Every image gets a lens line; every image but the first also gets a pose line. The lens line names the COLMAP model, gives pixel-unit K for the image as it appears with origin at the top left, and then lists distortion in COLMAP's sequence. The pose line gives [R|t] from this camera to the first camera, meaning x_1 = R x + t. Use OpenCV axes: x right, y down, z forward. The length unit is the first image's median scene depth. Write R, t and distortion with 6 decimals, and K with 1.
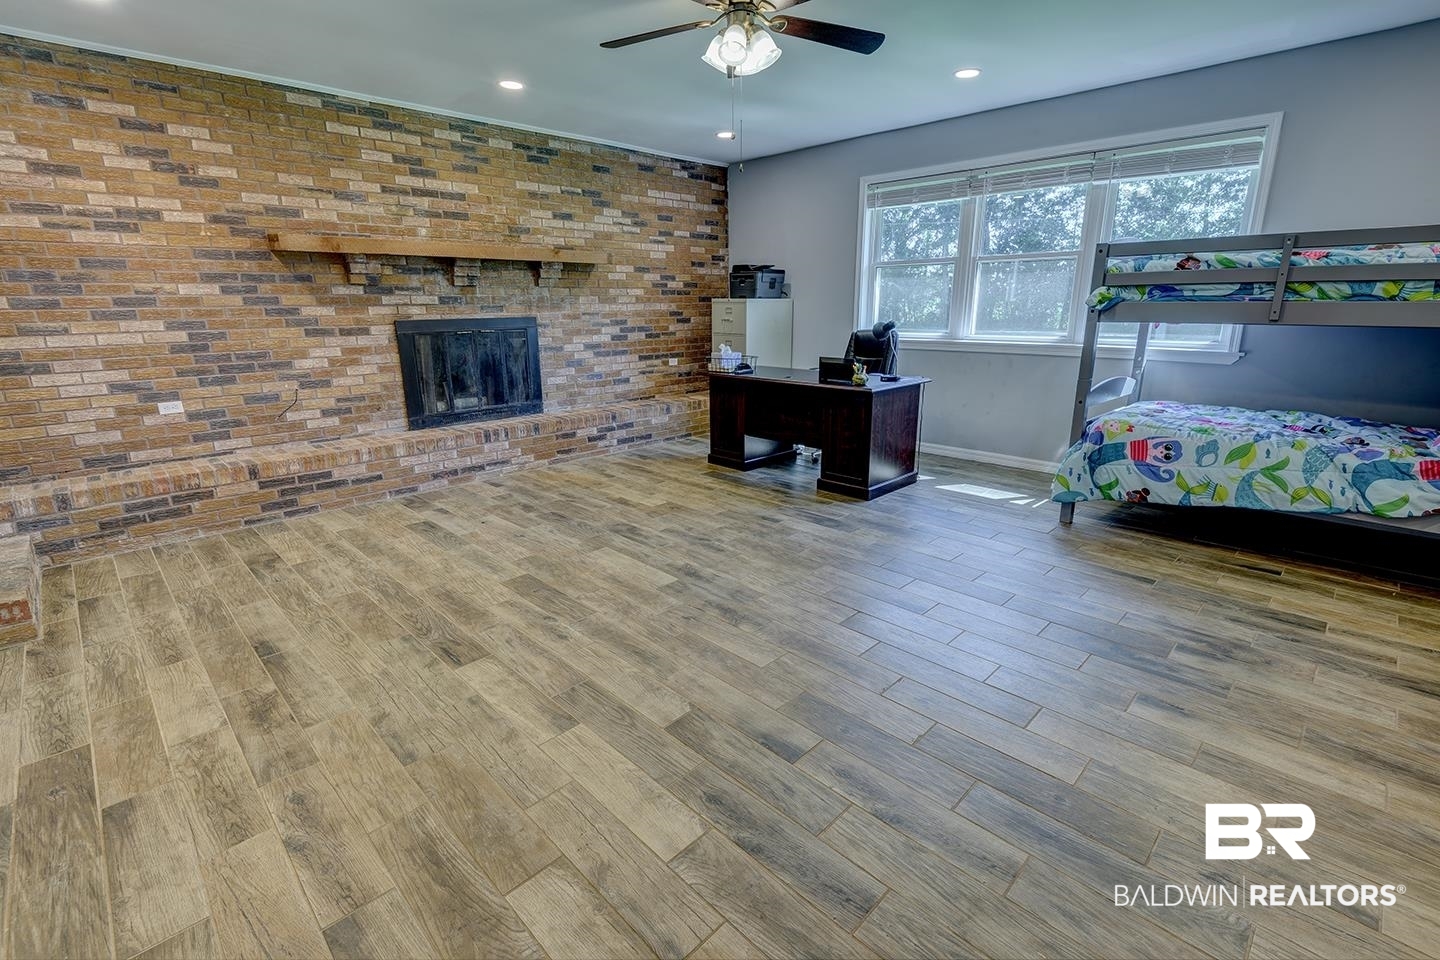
lens RADIAL K [[649.7, 0, 723.6], [0, 649.7, 474.9], [0, 0, 1]] dist [0.037162, -0.024237]
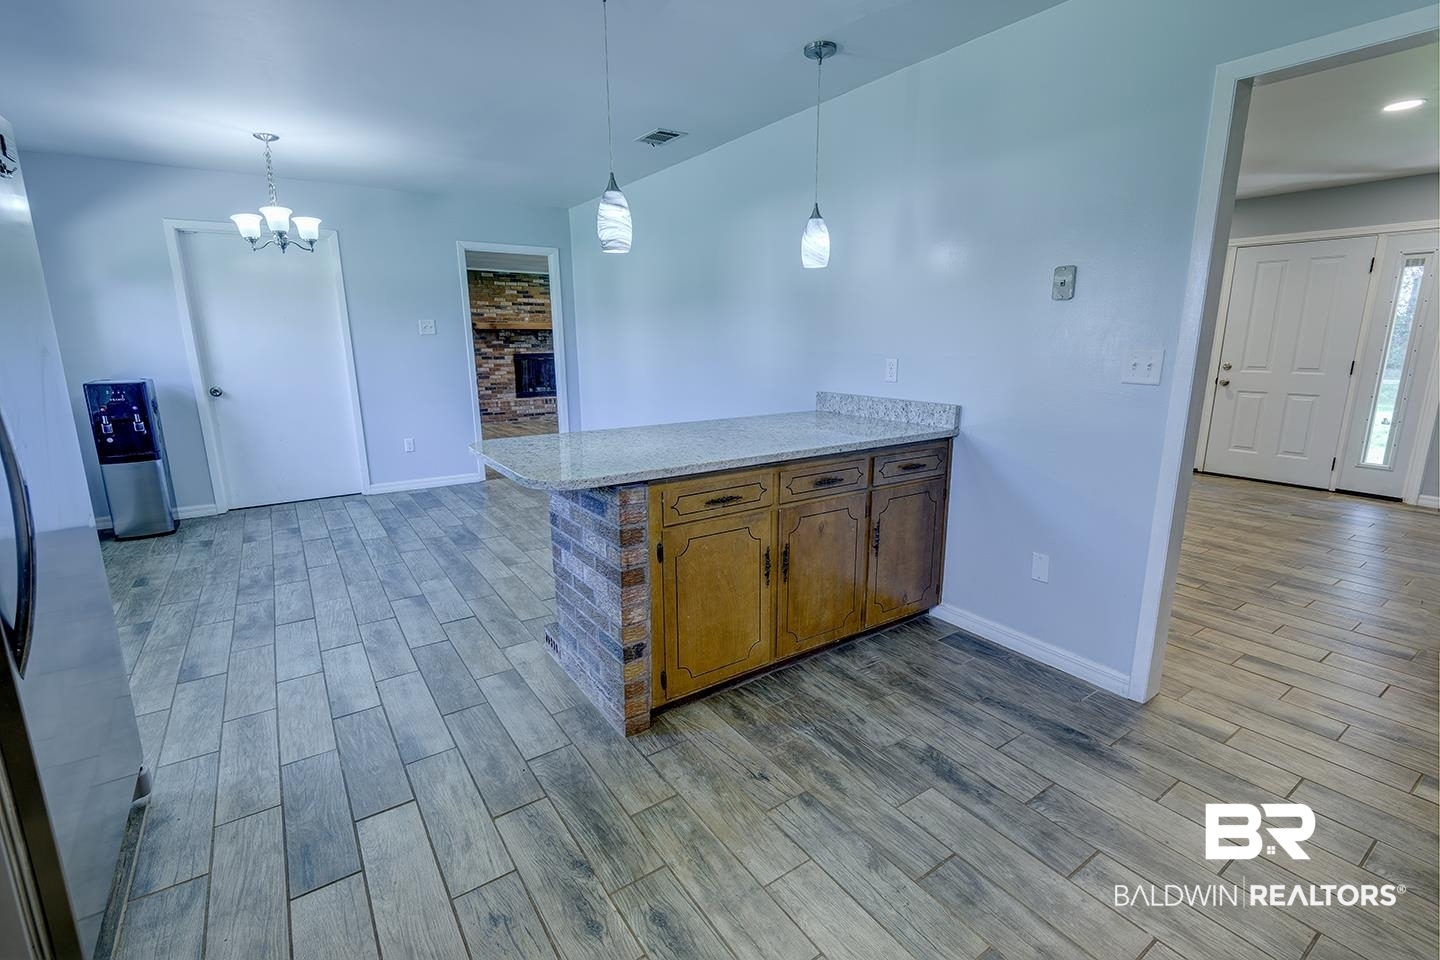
lens RADIAL K [[649.7, 0, 723.6], [0, 649.7, 474.9], [0, 0, 1]] dist [0.037162, -0.024237]
pose [[0.983553, 0.041196, -0.175860, 0.804680], [-0.050120, 0.997655, -0.046609, 0.327508], [0.173528, 0.054656, 0.983311, -1.395155]]
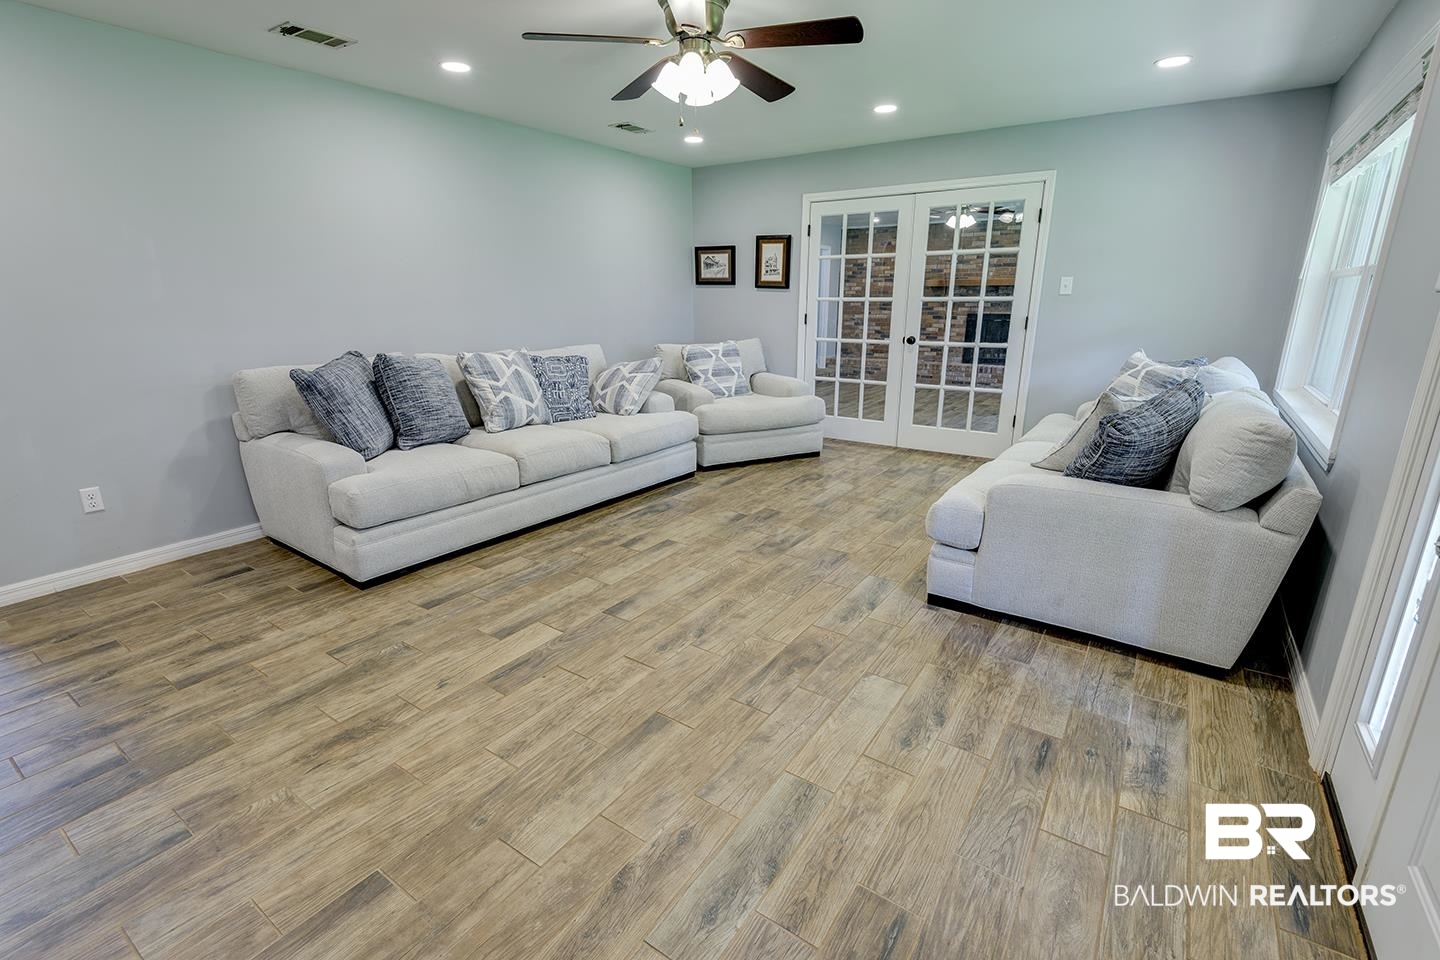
lens RADIAL K [[649.7, 0, 723.6], [0, 649.7, 474.9], [0, 0, 1]] dist [0.037162, -0.024237]
pose [[0.186402, 0.270544, -0.944490, 1.754194], [-0.258849, 0.940897, 0.218429, 0.016652], [0.947761, 0.203764, 0.245415, -0.268568]]
